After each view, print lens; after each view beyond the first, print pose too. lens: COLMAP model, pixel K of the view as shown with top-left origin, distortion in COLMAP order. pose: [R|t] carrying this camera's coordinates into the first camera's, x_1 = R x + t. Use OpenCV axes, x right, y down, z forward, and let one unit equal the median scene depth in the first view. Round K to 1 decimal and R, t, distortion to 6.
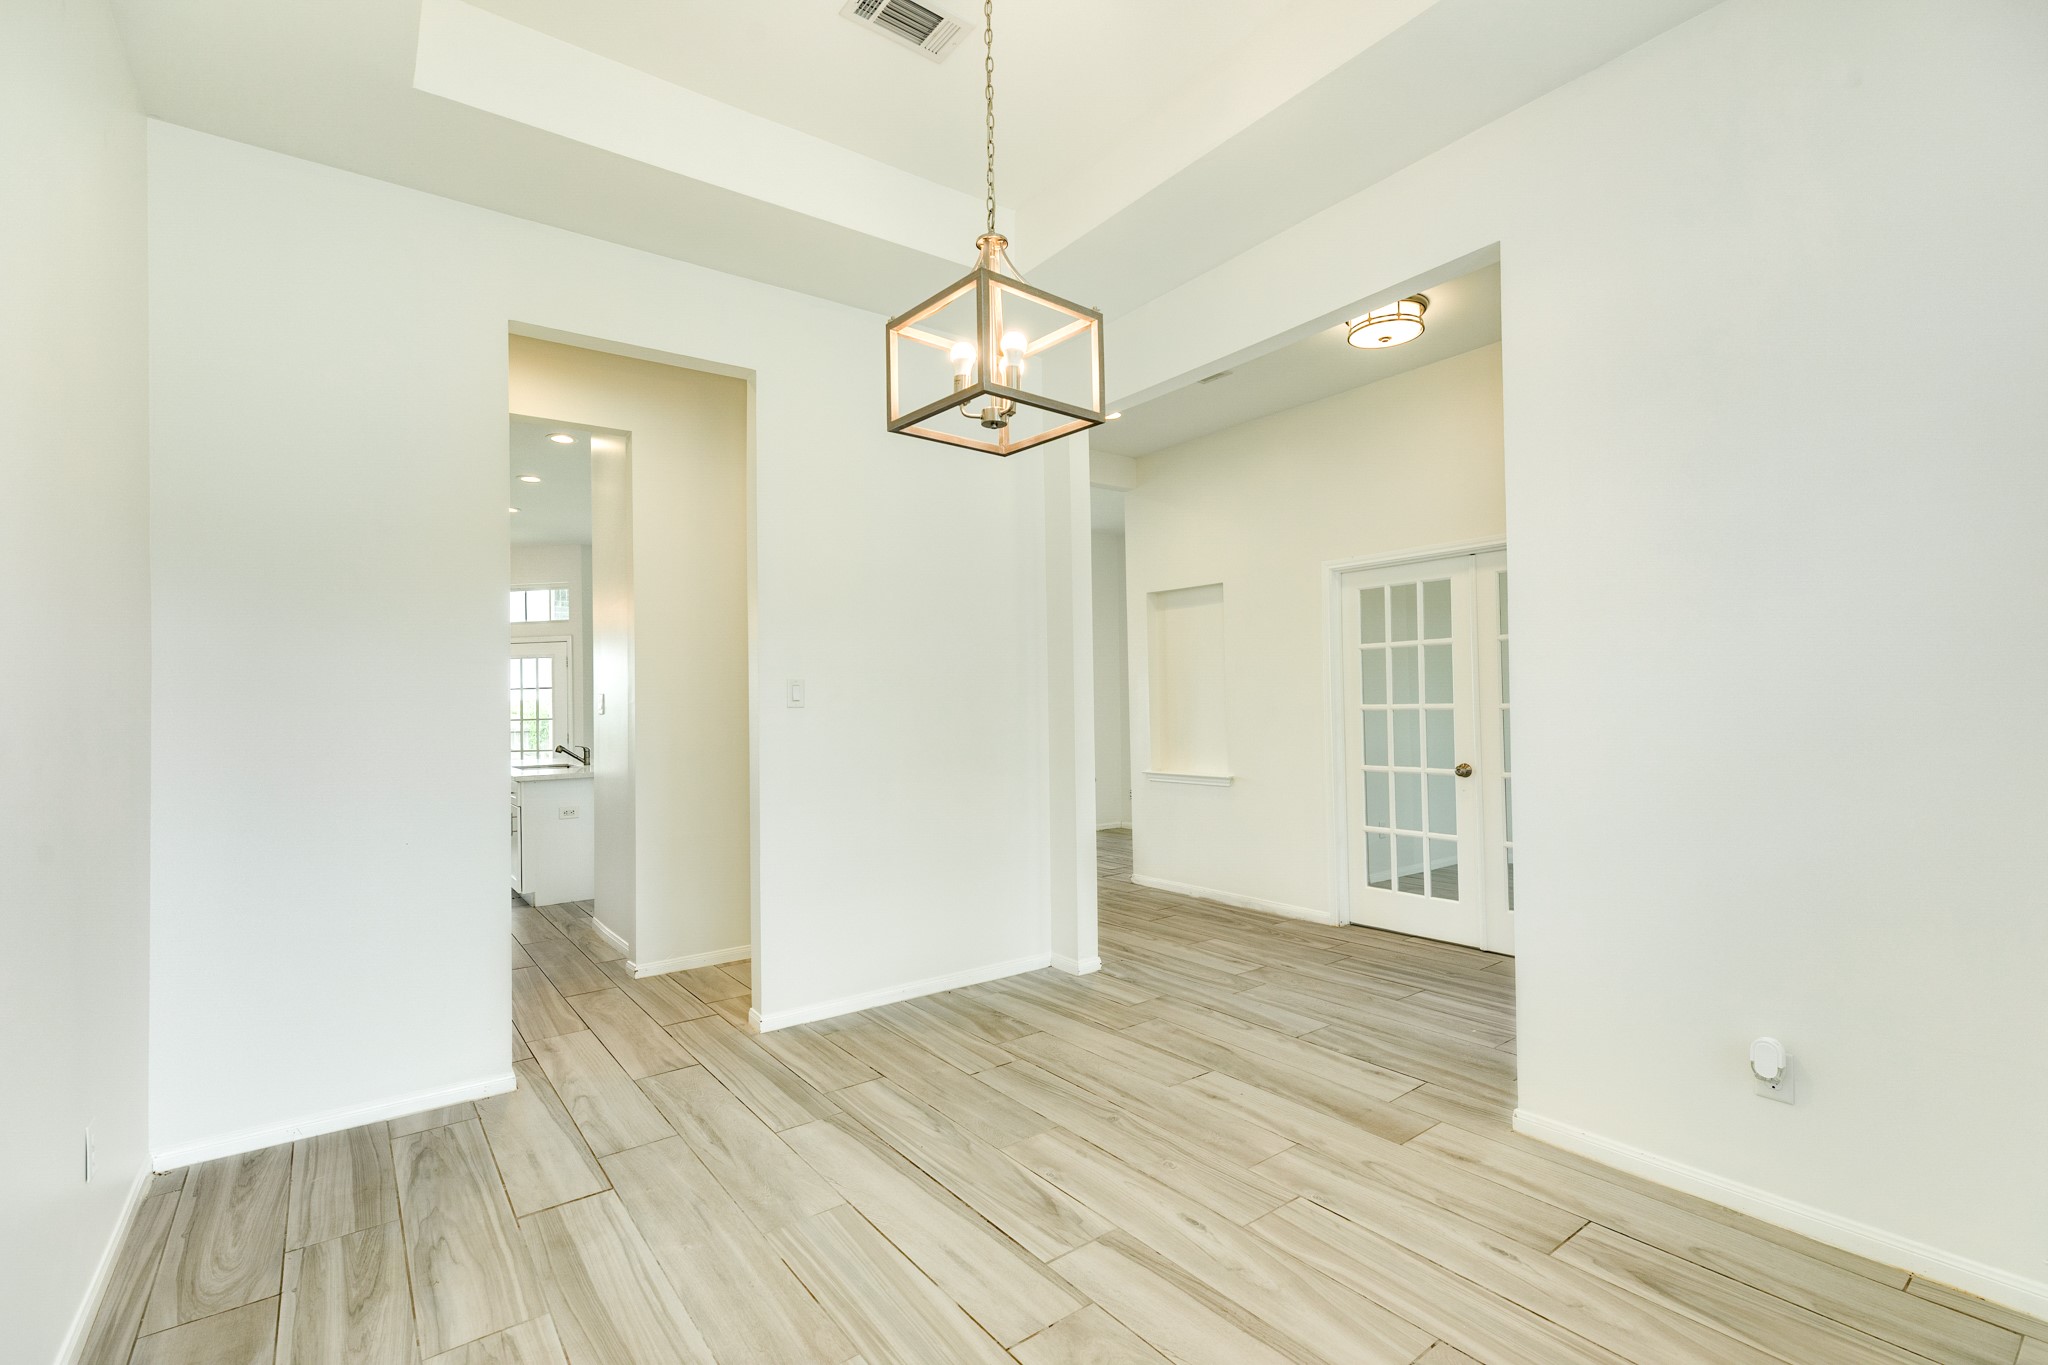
lens RADIAL K [[914.2, 0, 1021.5], [0, 914.2, 686.4], [0, 0, 1]] dist [0.003481, 0.000097]
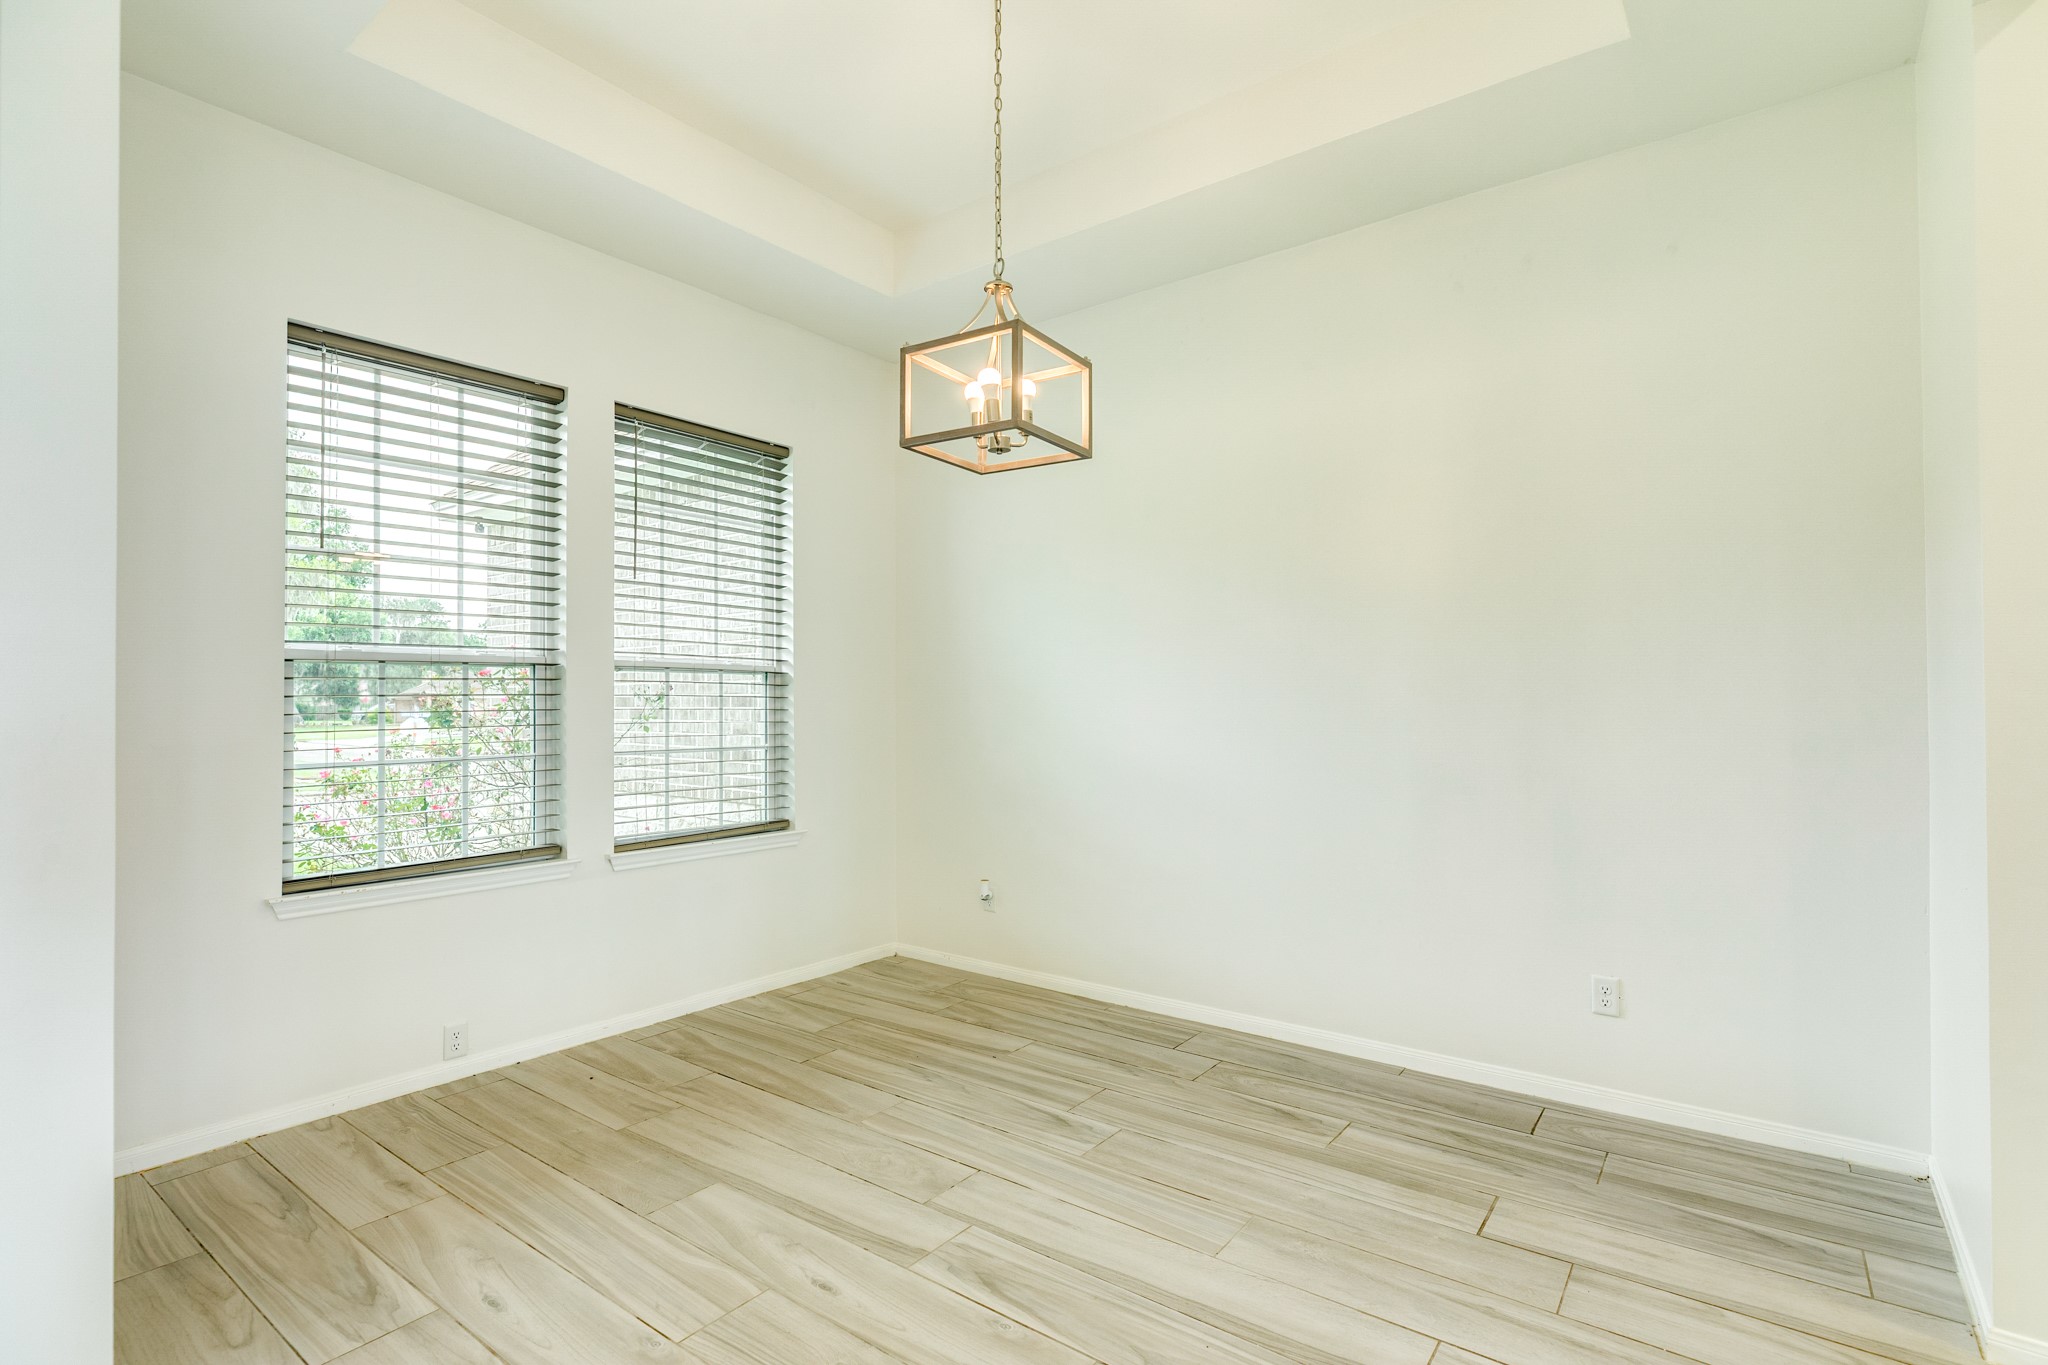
lens RADIAL K [[976.4, 0, 1028.5], [0, 976.4, 690.9], [0, 0, 1]] dist [-0.004191, -0.000402]
pose [[-0.959817, 0.015354, -0.280206, 0.255266], [0.023891, 0.999348, -0.027076, 0.037771], [0.279608, -0.032683, -0.959558, 1.994611]]
